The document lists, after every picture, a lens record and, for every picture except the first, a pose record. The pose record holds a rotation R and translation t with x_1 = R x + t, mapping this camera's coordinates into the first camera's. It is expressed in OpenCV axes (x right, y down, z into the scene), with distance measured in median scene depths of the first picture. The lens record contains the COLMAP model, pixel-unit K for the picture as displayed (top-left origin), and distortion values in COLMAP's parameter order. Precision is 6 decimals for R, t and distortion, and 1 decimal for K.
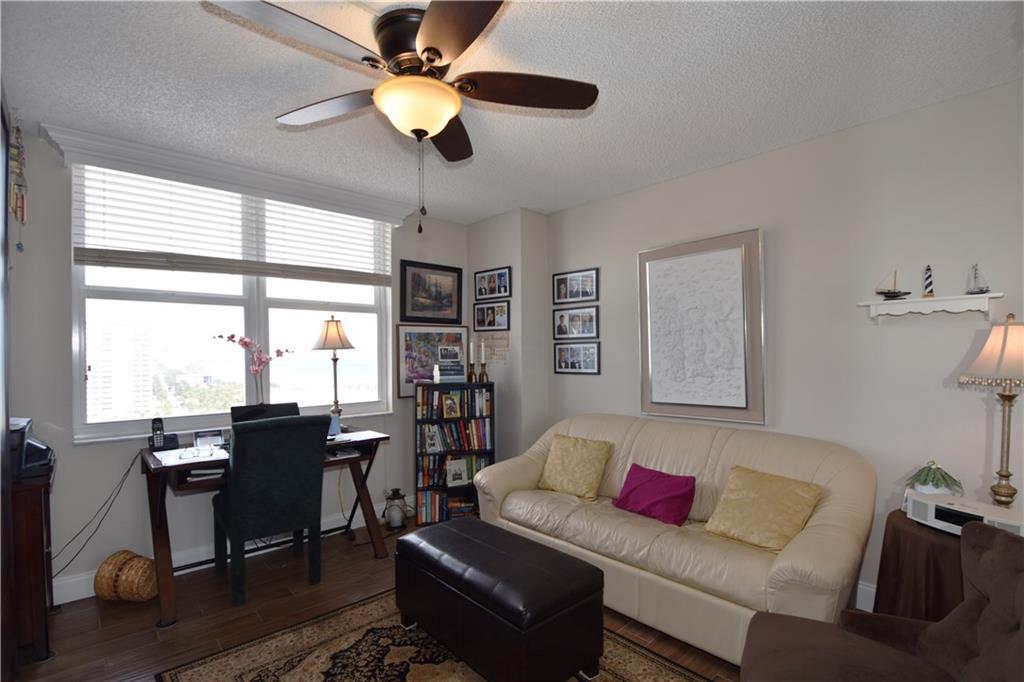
lens RADIAL K [[495.8, 0, 512.0], [0, 495.8, 341.0], [0, 0, 1]] dist [0.002221, 0.000200]
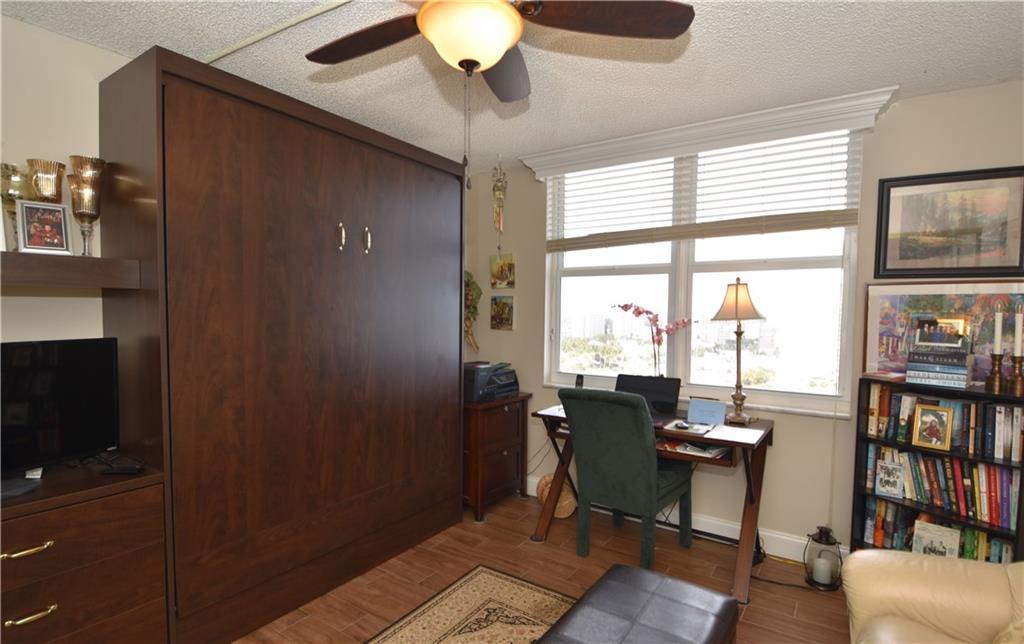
lens RADIAL K [[503.3, 0, 512.0], [0, 503.3, 322.0], [0, 0, 1]] dist [-0.000247, -0.000456]
pose [[0.234824, 0.030813, -0.971549, 0.315899], [0.008270, 0.999398, 0.033695, -0.009265], [0.972003, -0.015947, 0.234428, 0.418094]]
